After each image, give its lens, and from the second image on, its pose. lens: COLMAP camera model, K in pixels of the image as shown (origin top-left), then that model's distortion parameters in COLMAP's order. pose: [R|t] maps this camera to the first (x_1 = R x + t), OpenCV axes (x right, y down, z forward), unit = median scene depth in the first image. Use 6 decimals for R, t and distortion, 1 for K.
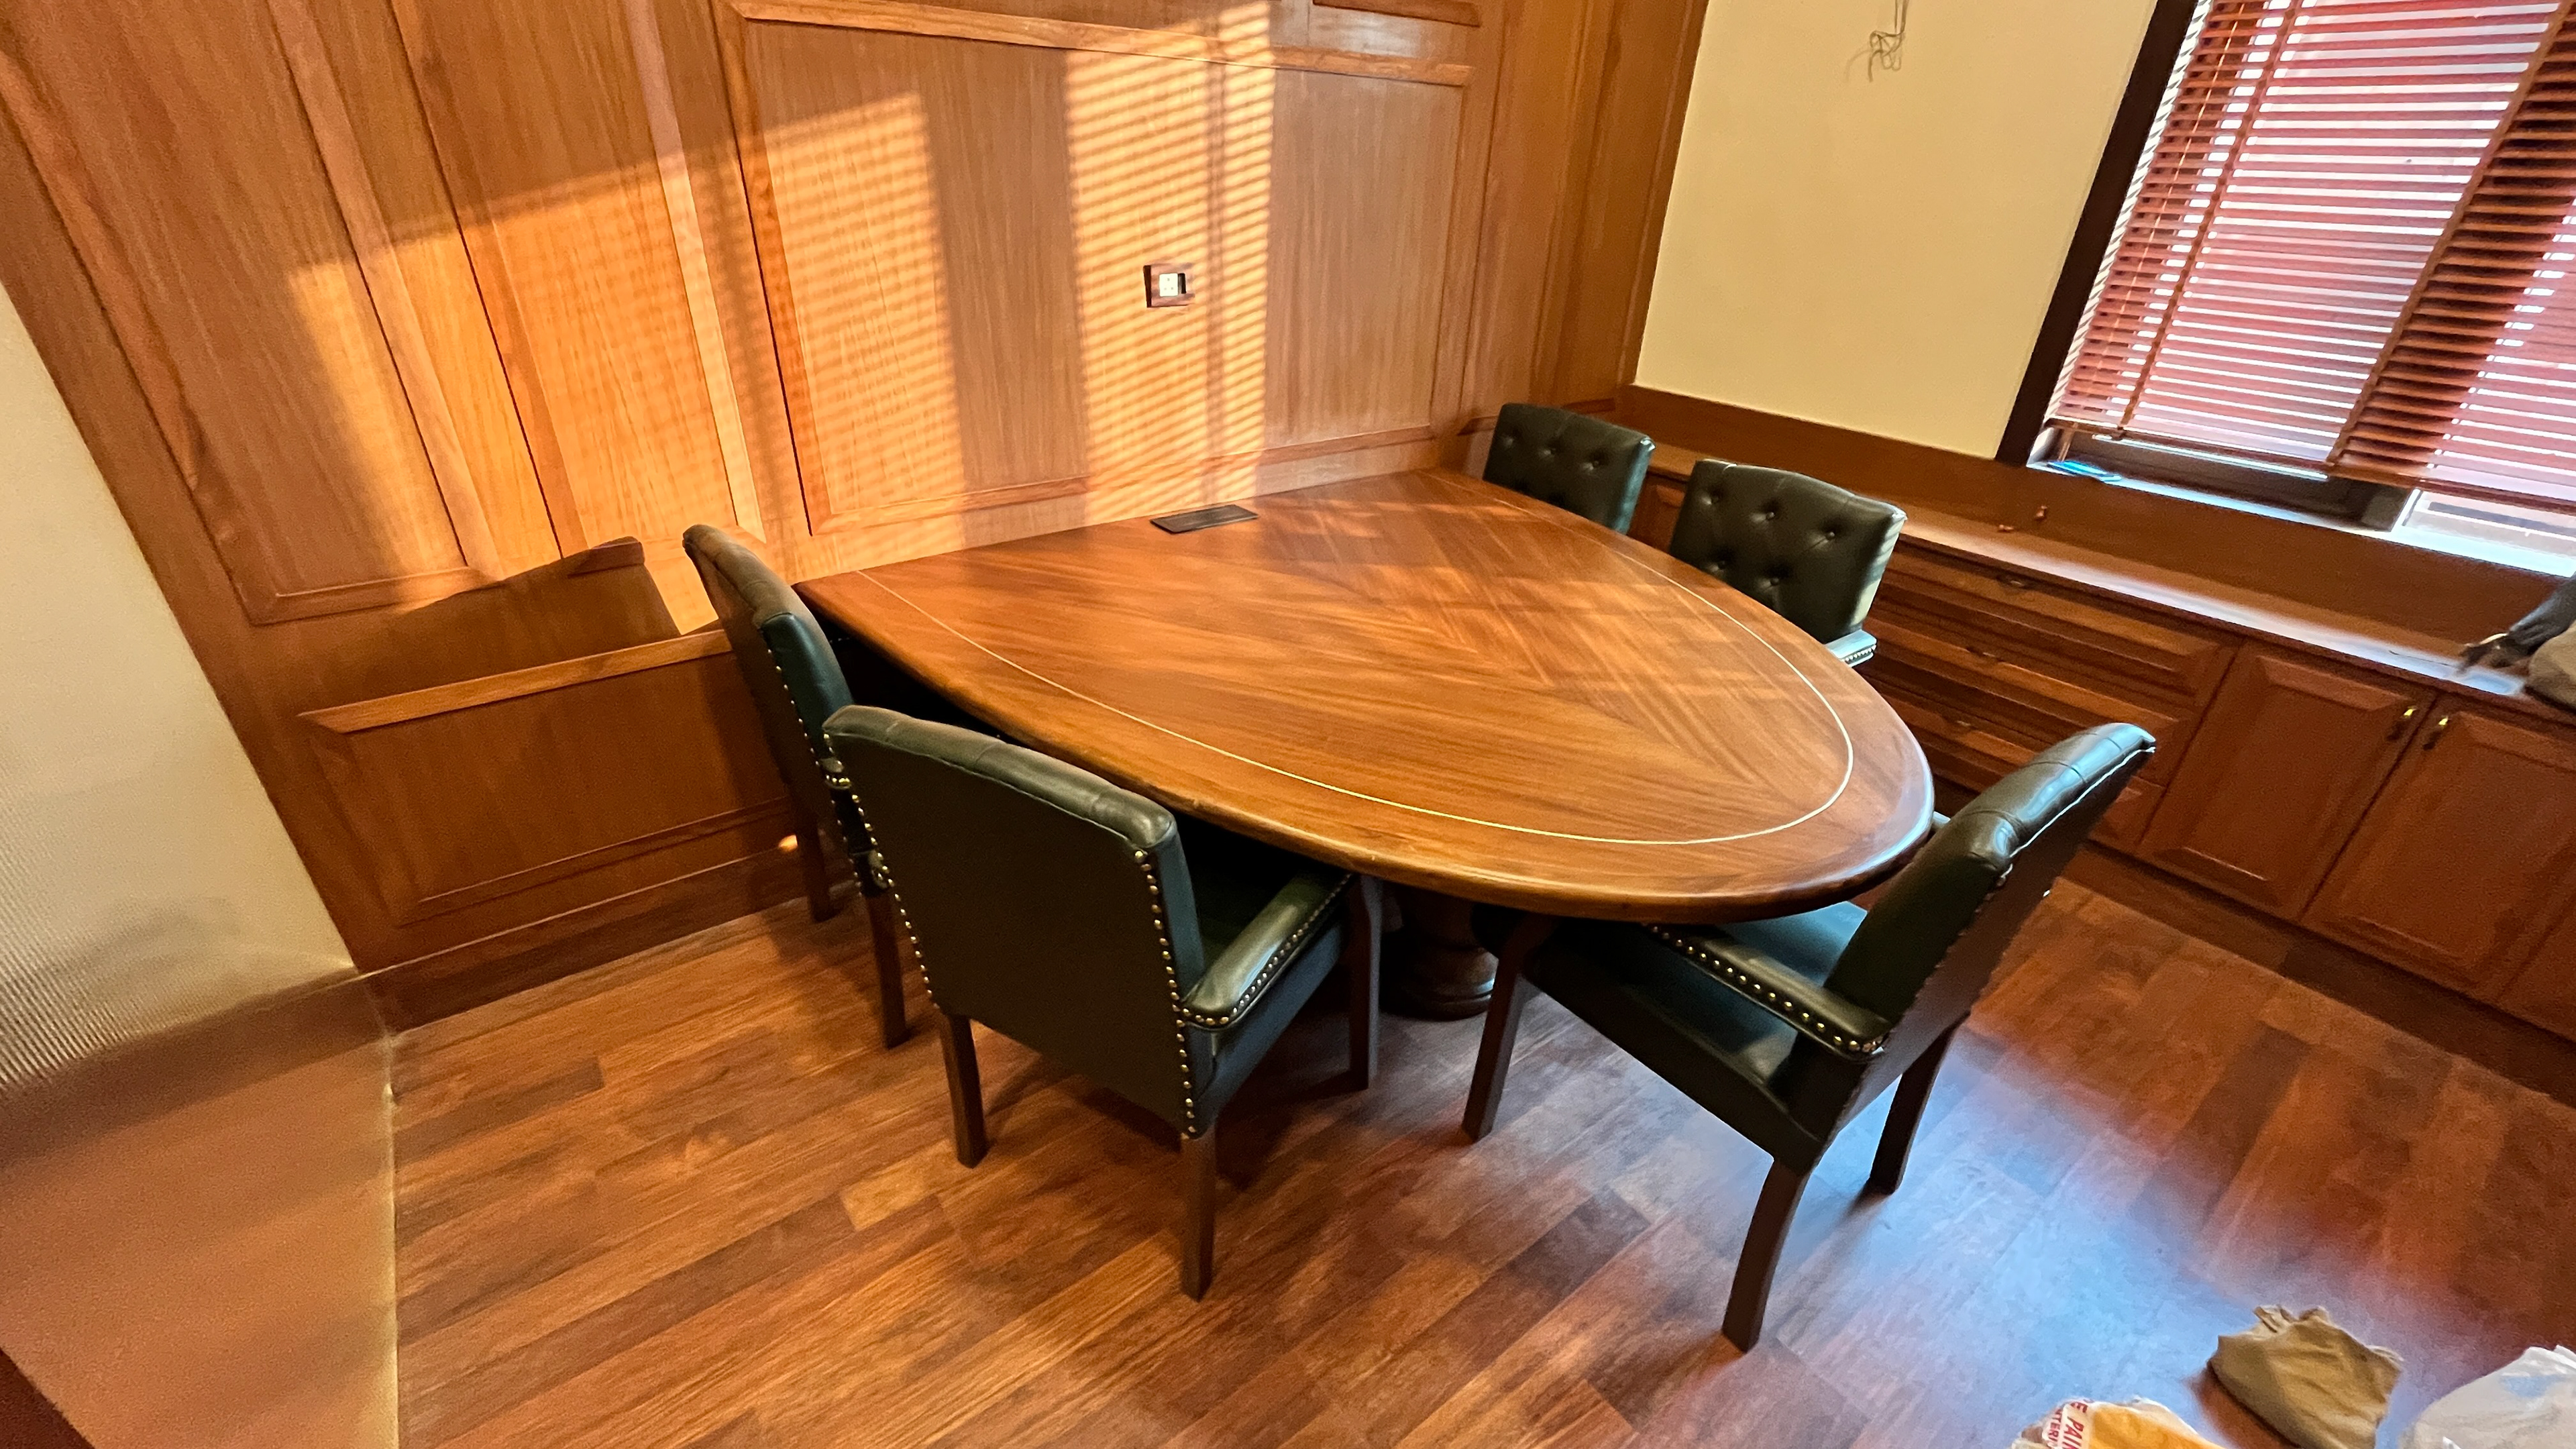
lens RADIAL K [[1042.4, 0, 1287.1], [0, 1042.4, 722.5], [0, 0, 1]] dist [-0.006521, -0.000810]
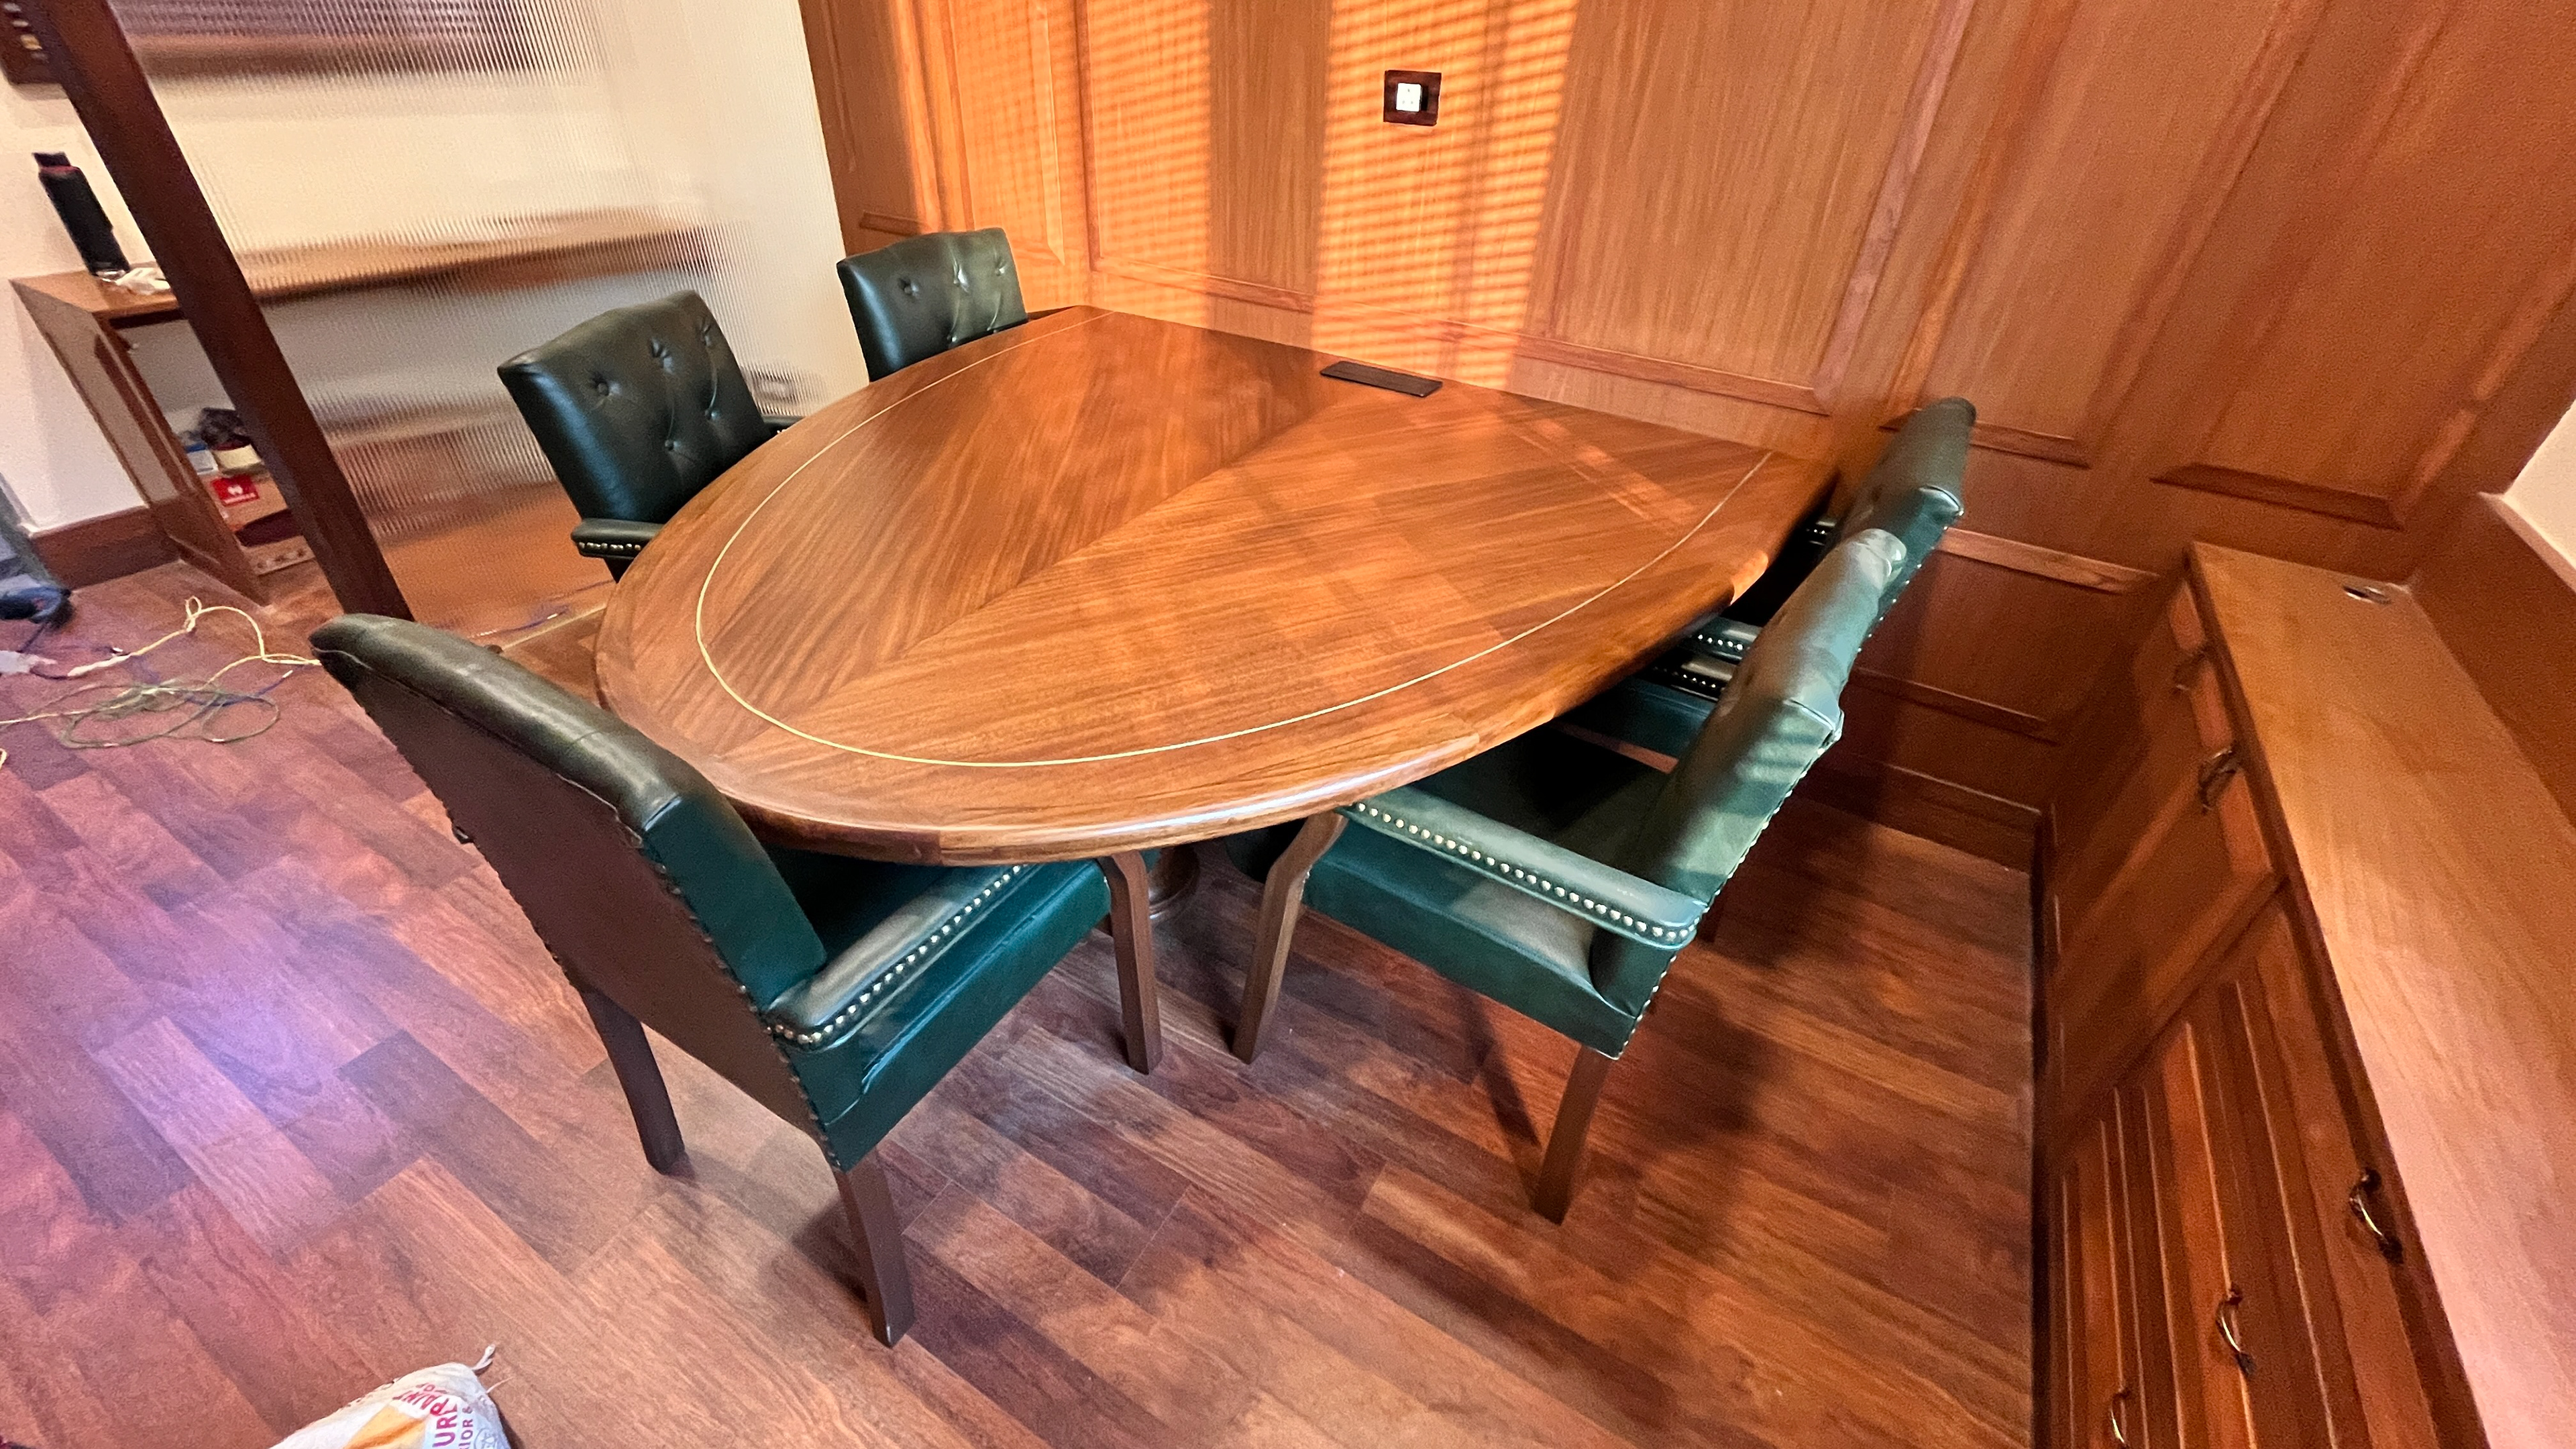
lens RADIAL K [[1042.4, 0, 1277.5], [0, 1042.4, 724.9], [0, 0, 1]] dist [-0.006521, -0.000810]
pose [[0.379217, 0.515117, -0.768667, 0.855151], [-0.469890, 0.822836, 0.319601, -0.229803], [0.797118, 0.239990, 0.554082, 0.593819]]
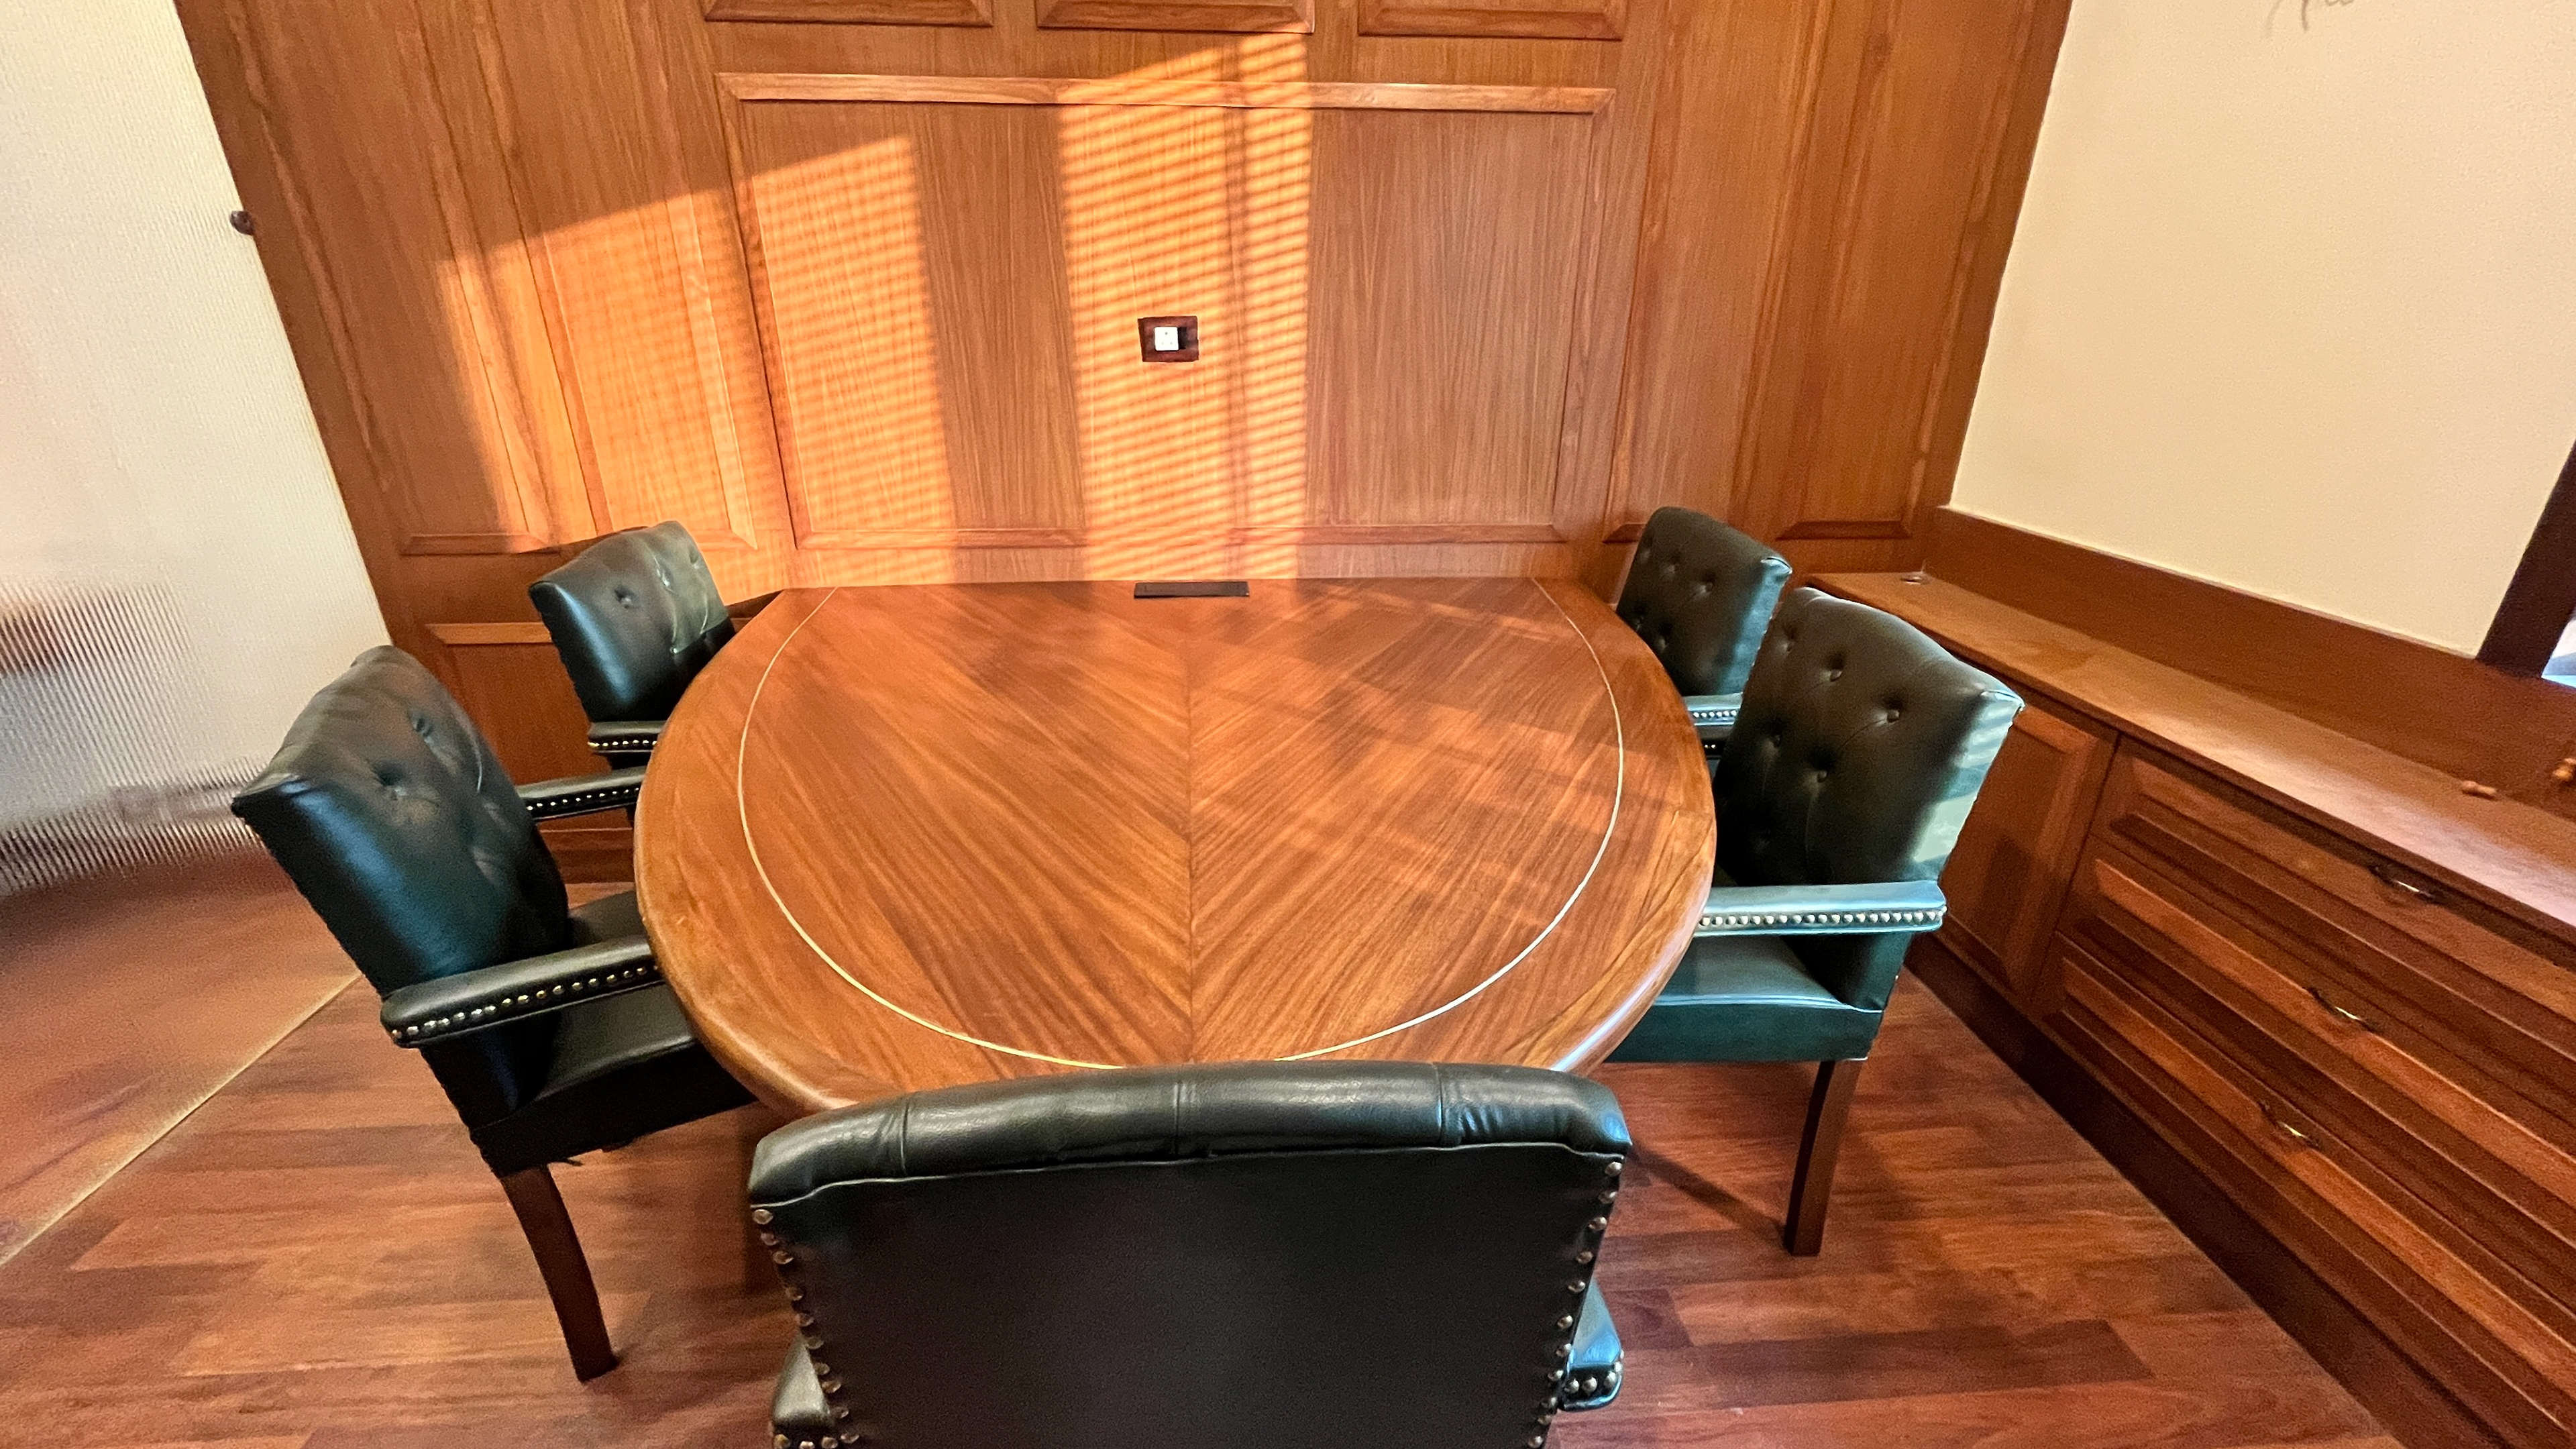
lens RADIAL K [[1042.4, 0, 1286.6], [0, 1042.4, 719.3], [0, 0, 1]] dist [-0.006521, -0.000810]
pose [[0.835584, 0.173891, -0.521115, 0.572558], [-0.237919, 0.969554, -0.057960, -0.061505], [0.495171, 0.172413, 0.851516, 0.330484]]
